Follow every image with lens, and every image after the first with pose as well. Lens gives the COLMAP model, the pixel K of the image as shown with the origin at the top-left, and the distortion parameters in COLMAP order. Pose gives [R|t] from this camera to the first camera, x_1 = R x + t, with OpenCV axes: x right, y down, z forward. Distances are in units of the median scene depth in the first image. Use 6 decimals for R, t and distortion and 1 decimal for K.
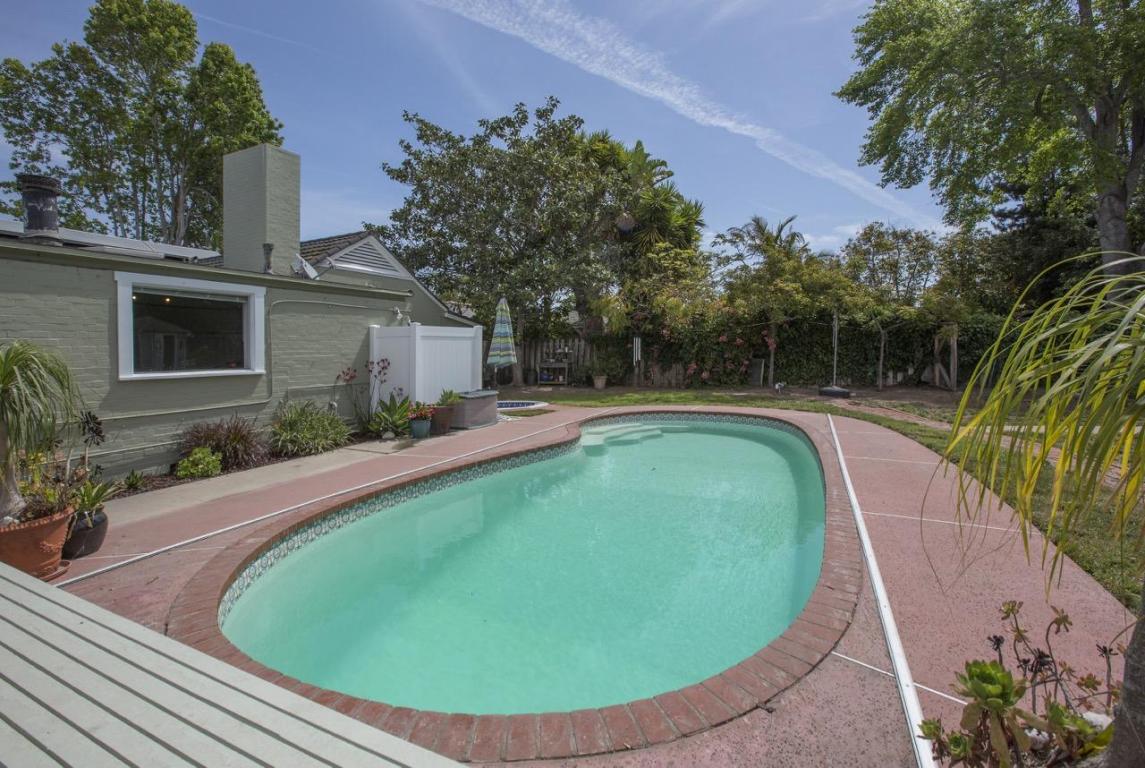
lens RADIAL K [[526.0, 0, 583.7], [0, 526.0, 359.4], [0, 0, 1]] dist [-0.002737, -0.000352]
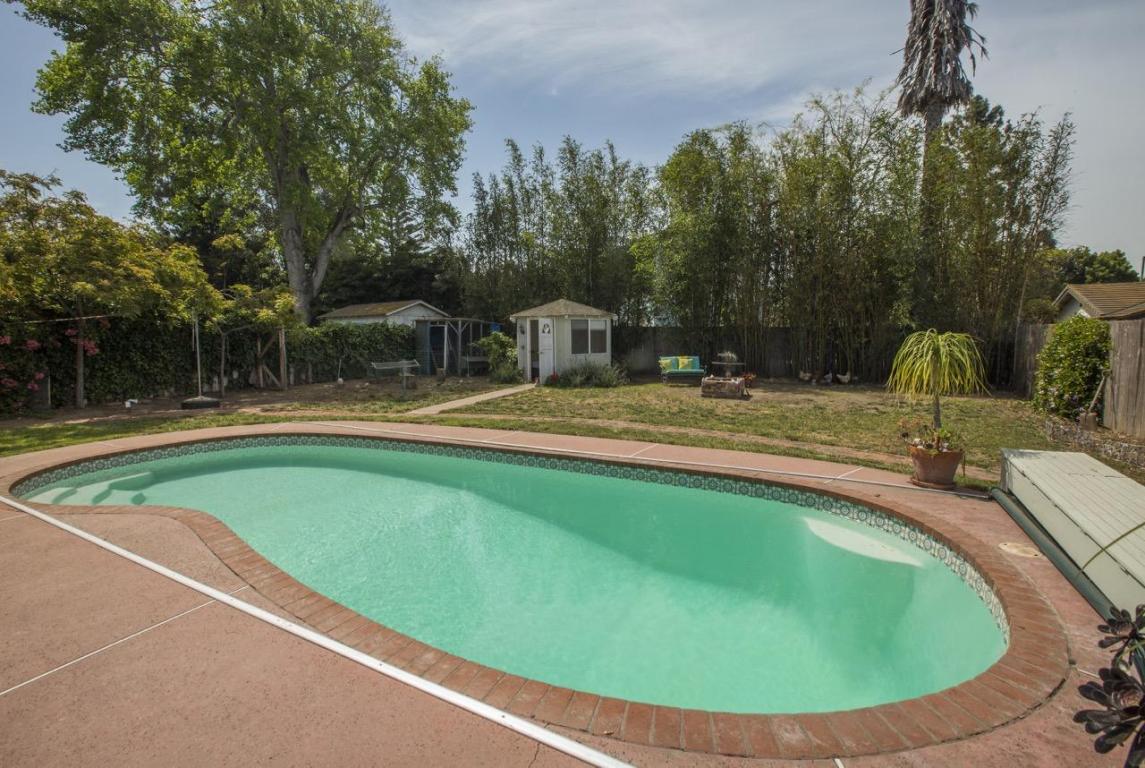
lens RADIAL K [[526.0, 0, 573.7], [0, 526.0, 379.6], [0, 0, 1]] dist [-0.002737, -0.000352]
pose [[0.116021, -0.062290, 0.991292, -0.290850], [0.024636, 0.997905, 0.059822, -0.012637], [-0.992941, 0.017480, 0.117312, 0.257595]]
